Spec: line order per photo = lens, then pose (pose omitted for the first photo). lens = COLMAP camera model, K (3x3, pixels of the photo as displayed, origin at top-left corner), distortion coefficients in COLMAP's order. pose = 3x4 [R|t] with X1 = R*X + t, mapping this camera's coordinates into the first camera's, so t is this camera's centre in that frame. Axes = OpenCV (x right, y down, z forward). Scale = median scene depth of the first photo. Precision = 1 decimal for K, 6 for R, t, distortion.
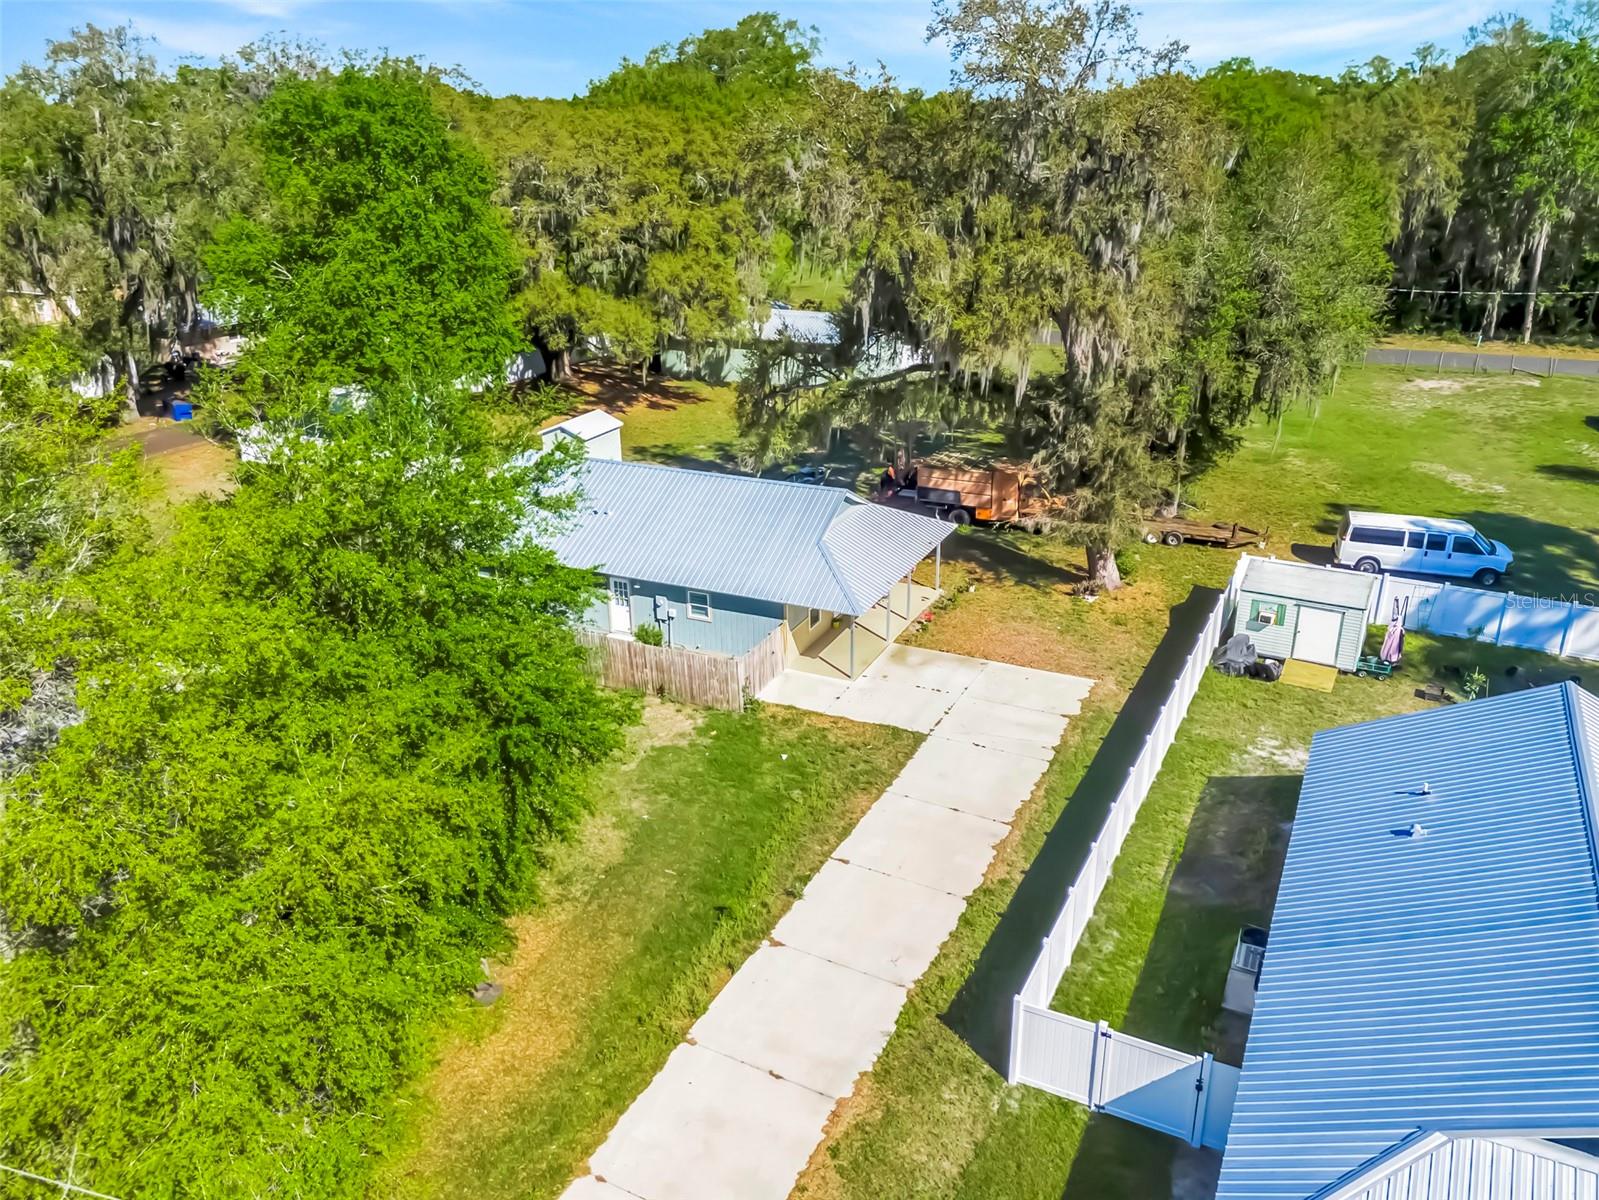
lens RADIAL K [[1099.5, 0, 802.9], [0, 1099.5, 619.8], [0, 0, 1]] dist [-0.041459, 0.002282]
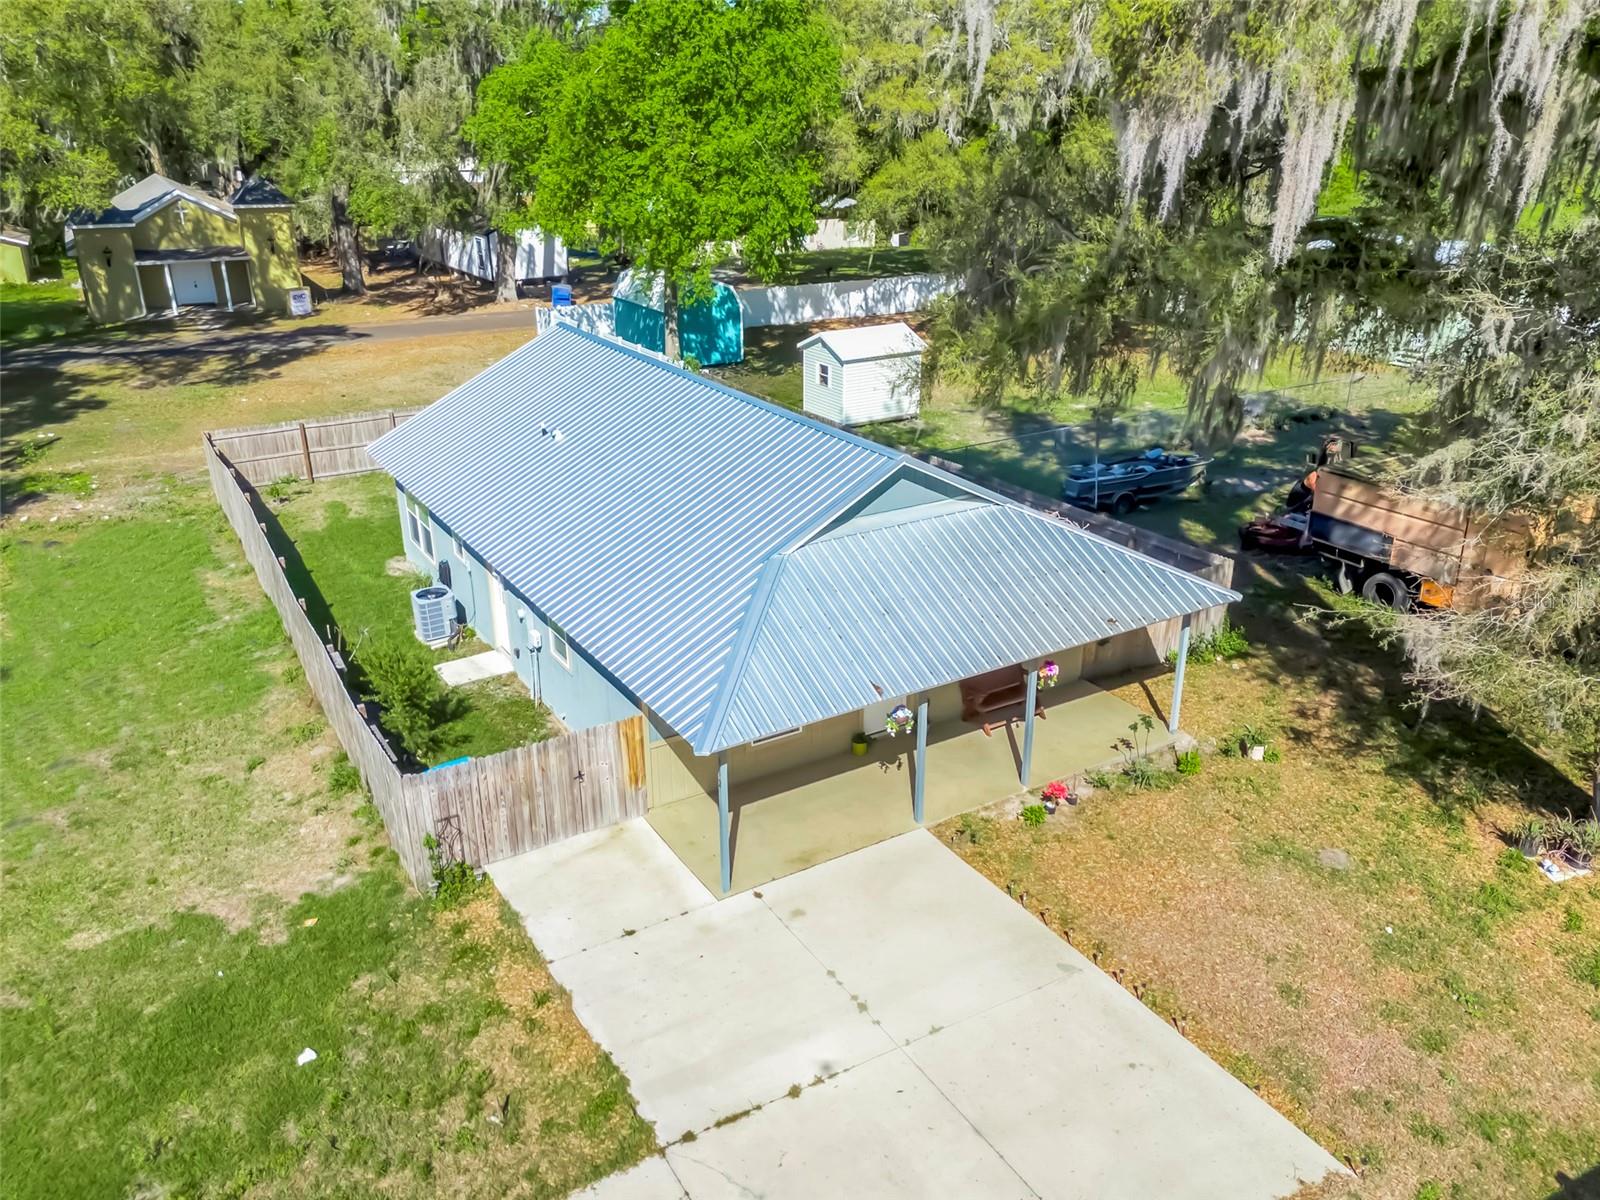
lens RADIAL K [[1157.7, 0, 883.0], [0, 1157.7, 599.4], [0, 0, 1]] dist [-0.001082, -0.000076]
pose [[0.840254, 0.207334, -0.500984, 0.242508], [-0.221591, 0.974624, 0.031699, -0.067319], [0.494843, 0.084379, 0.864876, 0.544571]]
